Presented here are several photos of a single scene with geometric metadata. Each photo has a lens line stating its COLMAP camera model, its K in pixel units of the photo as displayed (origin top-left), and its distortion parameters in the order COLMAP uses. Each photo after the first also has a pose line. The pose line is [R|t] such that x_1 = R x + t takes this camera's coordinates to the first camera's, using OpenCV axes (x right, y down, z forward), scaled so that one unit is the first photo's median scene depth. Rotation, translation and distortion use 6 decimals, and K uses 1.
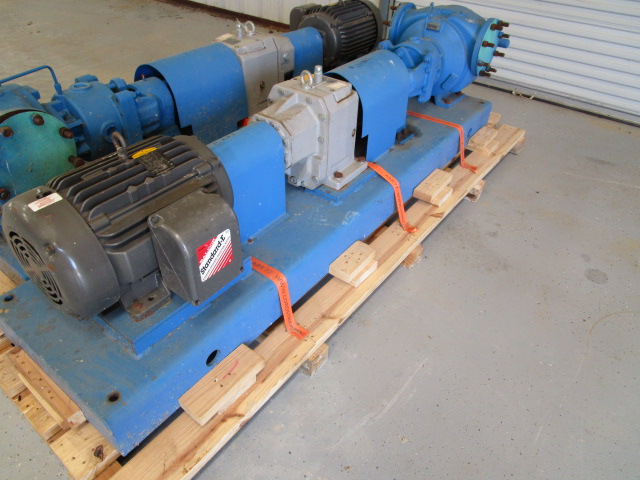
lens RADIAL K [[443.5, 0, 320.0], [0, 443.5, 240.0], [0, 0, 1]] dist [-0.028339, 0.001154]
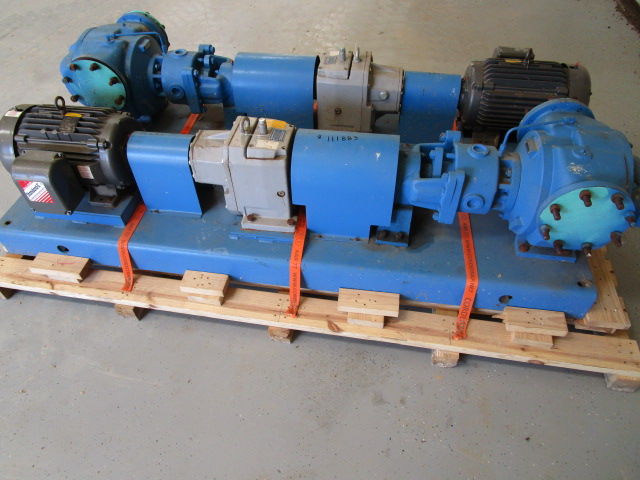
lens RADIAL K [[443.5, 0, 320.0], [0, 443.5, 240.0], [0, 0, 1]] dist [-0.028339, 0.001154]
pose [[0.476853, 0.627051, -0.615970, 0.909965], [-0.537109, 0.762593, 0.360508, -0.650868], [0.695791, 0.158934, 0.700439, 0.436416]]
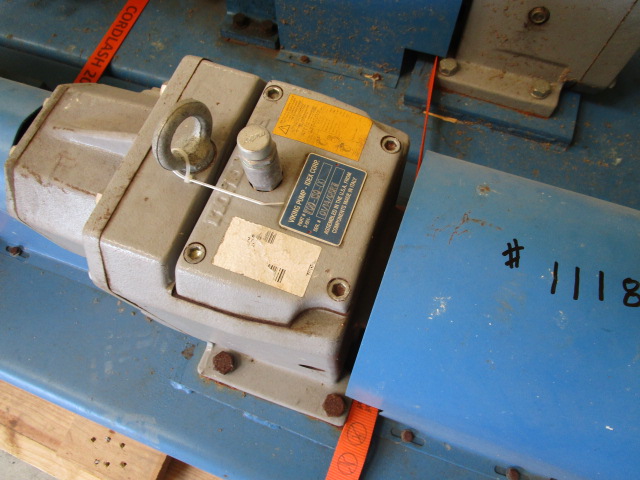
lens RADIAL K [[443.5, 0, 320.0], [0, 443.5, 240.0], [0, 0, 1]] dist [-0.028339, 0.001154]
pose [[0.297788, 0.870324, -0.392248, 0.142220], [-0.576097, 0.491472, 0.653121, -0.547547], [0.761206, 0.031481, 0.647745, 0.926674]]
